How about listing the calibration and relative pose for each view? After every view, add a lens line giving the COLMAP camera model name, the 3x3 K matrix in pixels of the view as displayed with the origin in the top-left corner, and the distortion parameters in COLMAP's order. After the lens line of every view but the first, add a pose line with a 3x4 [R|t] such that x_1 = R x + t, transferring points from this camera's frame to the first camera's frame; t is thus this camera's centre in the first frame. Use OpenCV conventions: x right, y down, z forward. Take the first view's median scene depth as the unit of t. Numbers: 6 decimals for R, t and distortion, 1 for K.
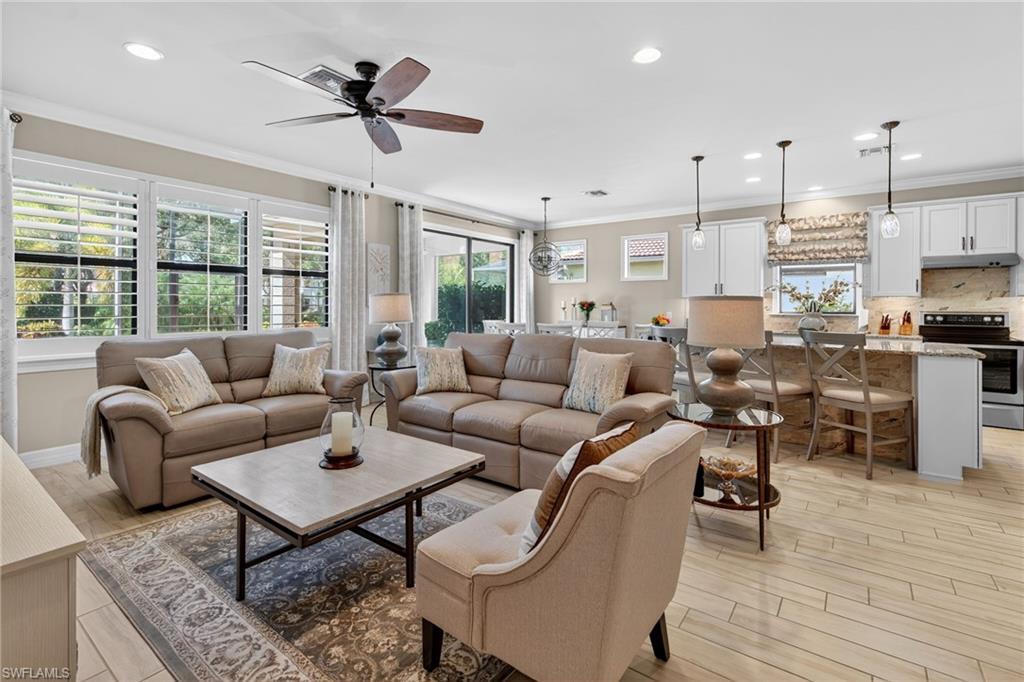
lens RADIAL K [[465.3, 0, 516.1], [0, 465.3, 308.1], [0, 0, 1]] dist [0.005345, -0.000323]
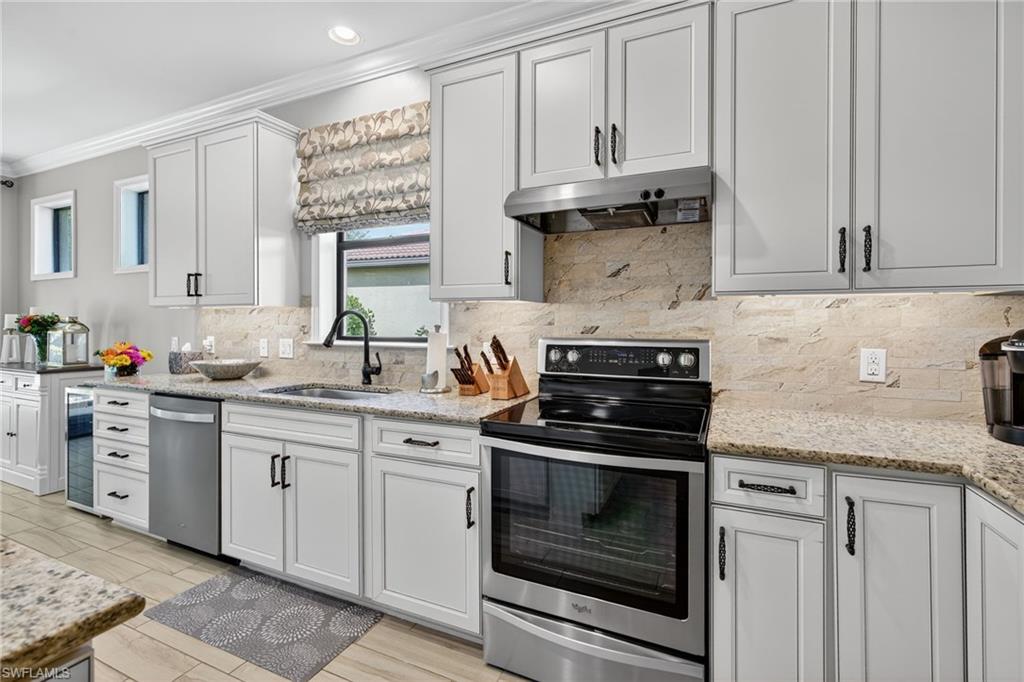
lens RADIAL K [[465.3, 0, 514.6], [0, 465.3, 324.1], [0, 0, 1]] dist [0.005345, -0.000323]
pose [[0.980875, -0.002997, 0.194618, 0.719566], [0.003534, 0.999991, -0.002410, -0.003140], [-0.194609, 0.003052, 0.980876, 0.581585]]
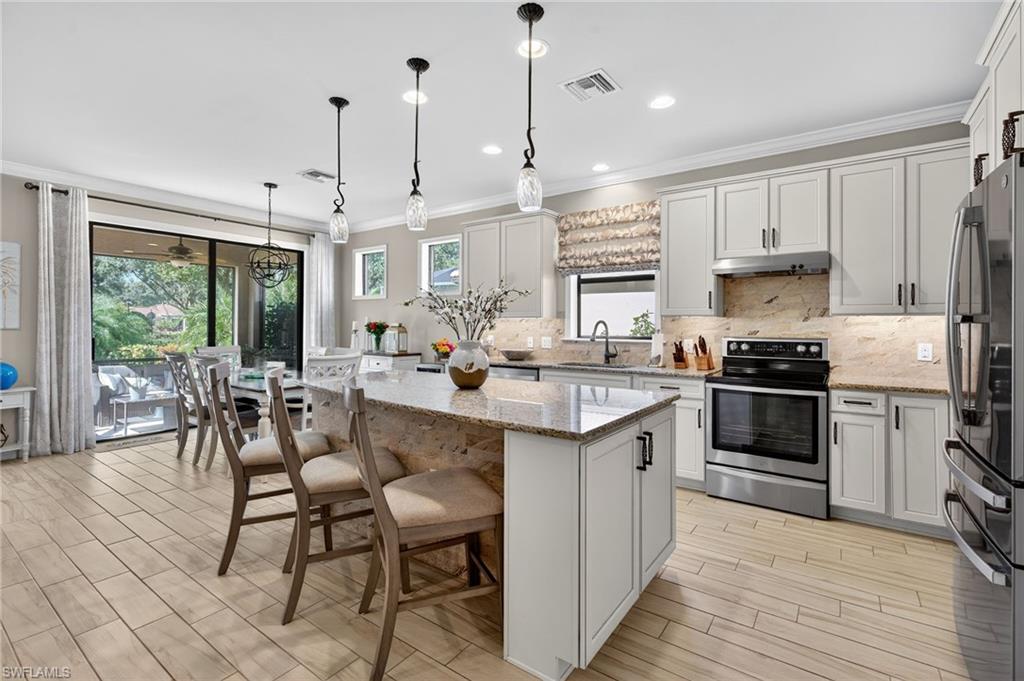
lens RADIAL K [[465.3, 0, 513.3], [0, 465.3, 321.9], [0, 0, 1]] dist [0.005345, -0.000323]
pose [[0.999985, 0.000585, 0.005525, 0.509276], [-0.000510, 0.999906, -0.013708, -0.005230], [-0.005533, 0.013705, 0.999891, 0.277783]]
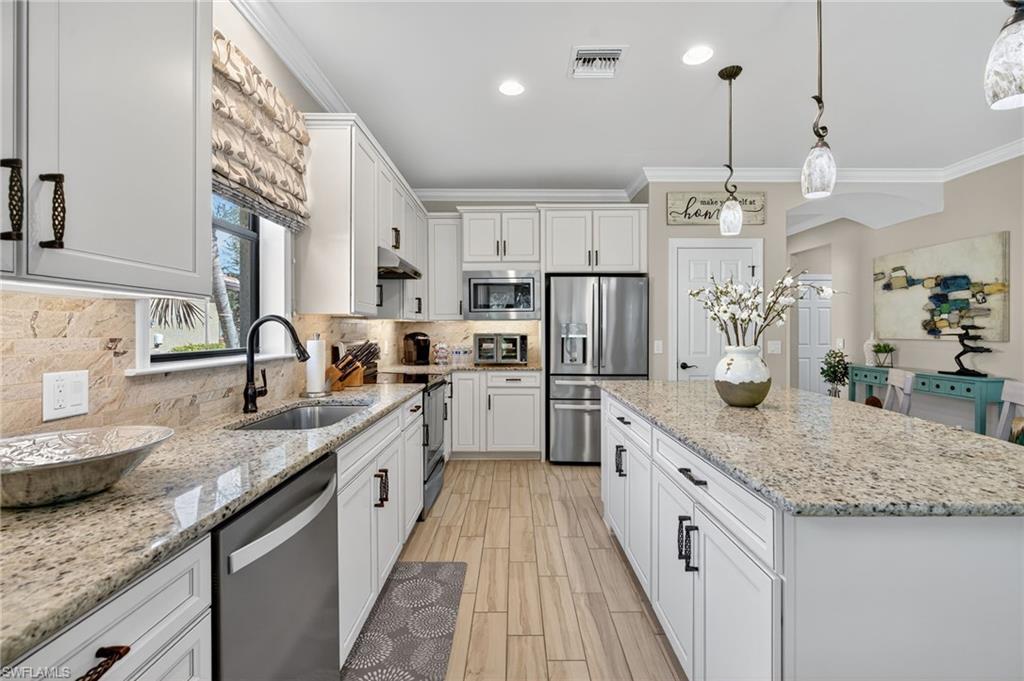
lens RADIAL K [[465.3, 0, 524.6], [0, 465.3, 330.5], [0, 0, 1]] dist [0.005345, -0.000323]
pose [[-0.602093, -0.002258, 0.798423, 0.278991], [0.004378, 0.999972, 0.006130, -0.008235], [-0.798414, 0.007186, -0.602066, 1.088218]]
